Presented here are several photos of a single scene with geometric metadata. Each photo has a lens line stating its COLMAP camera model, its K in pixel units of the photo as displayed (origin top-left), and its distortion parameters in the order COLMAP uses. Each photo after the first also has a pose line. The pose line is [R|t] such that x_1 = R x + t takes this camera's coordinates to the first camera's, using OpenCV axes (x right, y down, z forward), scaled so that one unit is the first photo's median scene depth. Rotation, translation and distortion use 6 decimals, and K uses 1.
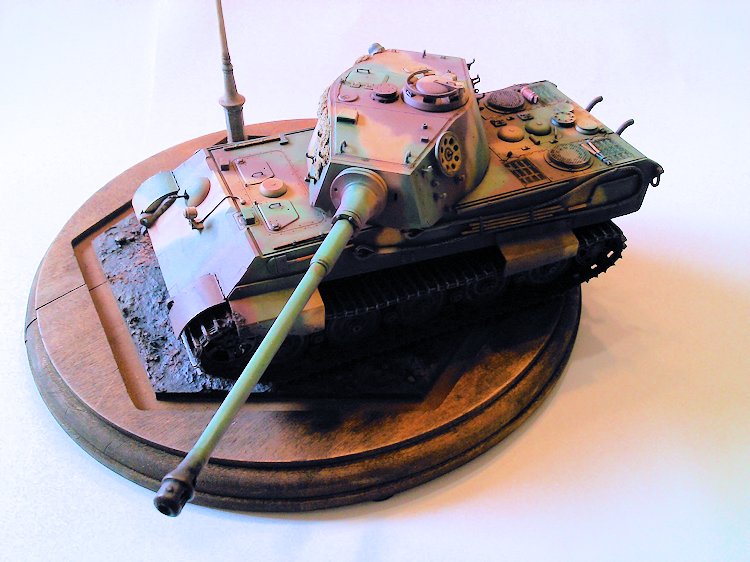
lens RADIAL K [[719.2, 0, 406.5], [0, 719.2, 286.5], [0, 0, 1]] dist [0.013459, -0.002157]
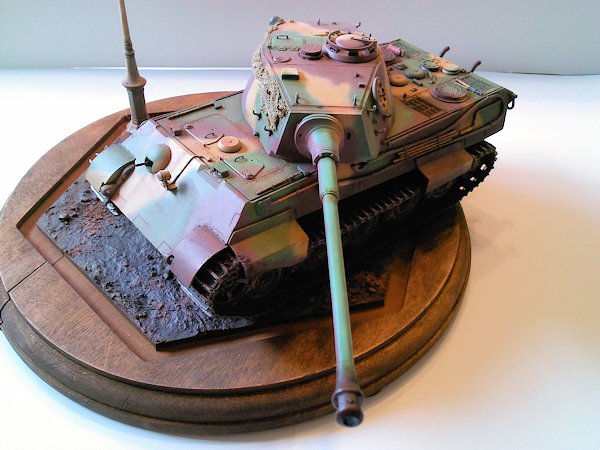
lens RADIAL K [[575.4, 0, 325.2], [0, 575.4, 229.4], [0, 0, 1]] dist [0.013459, -0.002157]
pose [[0.962143, -0.160128, 0.220545, -0.257458], [0.162006, 0.986742, 0.009667, 0.009303], [-0.219169, 0.026429, 0.975329, 0.090112]]
